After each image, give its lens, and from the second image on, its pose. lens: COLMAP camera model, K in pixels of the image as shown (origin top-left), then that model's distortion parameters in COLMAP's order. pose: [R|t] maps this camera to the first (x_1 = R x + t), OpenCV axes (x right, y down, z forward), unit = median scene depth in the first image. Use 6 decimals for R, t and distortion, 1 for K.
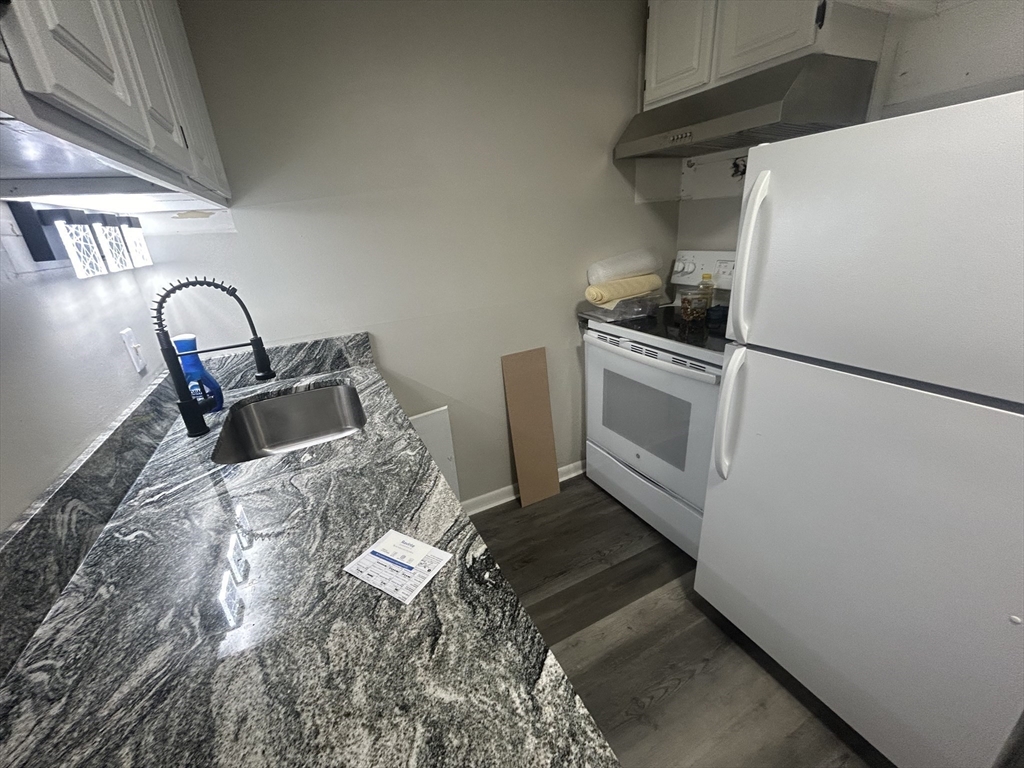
lens RADIAL K [[416.3, 0, 513.6], [0, 416.3, 383.7], [0, 0, 1]] dist [0.000172, -0.000425]
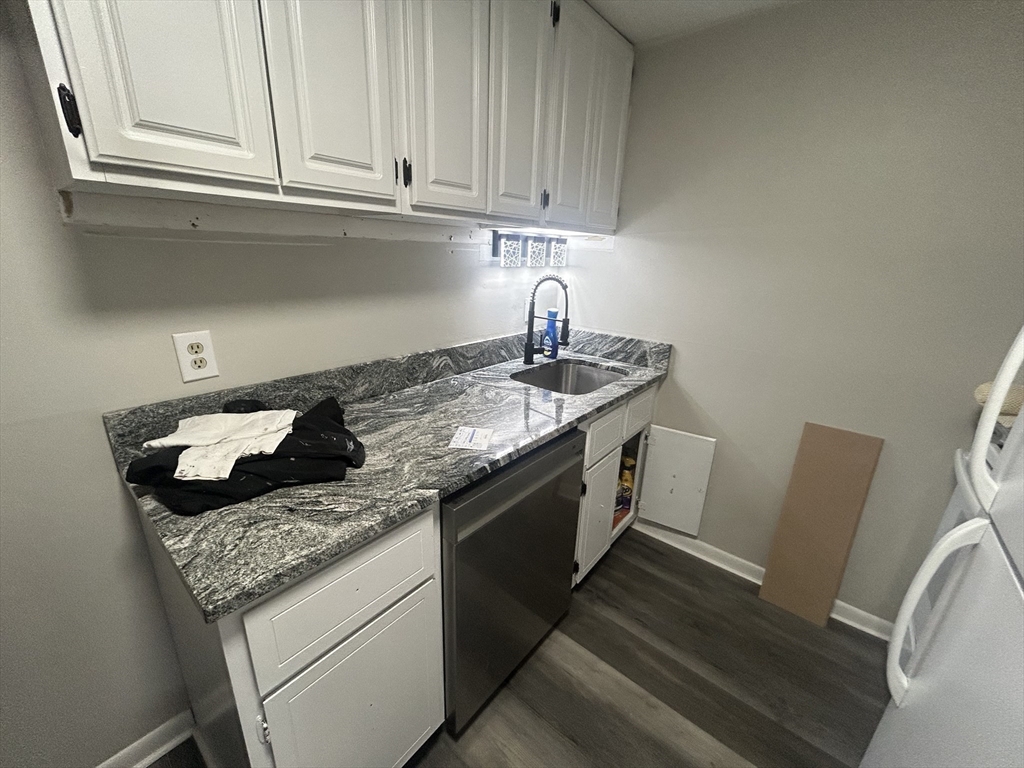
lens RADIAL K [[416.3, 0, 511.9], [0, 416.3, 384.6], [0, 0, 1]] dist [0.000172, -0.000425]
pose [[0.403123, 0.357318, -0.842506, 0.656125], [-0.390906, 0.899644, 0.194510, -0.102714], [0.827457, 0.250929, 0.502345, 0.101653]]
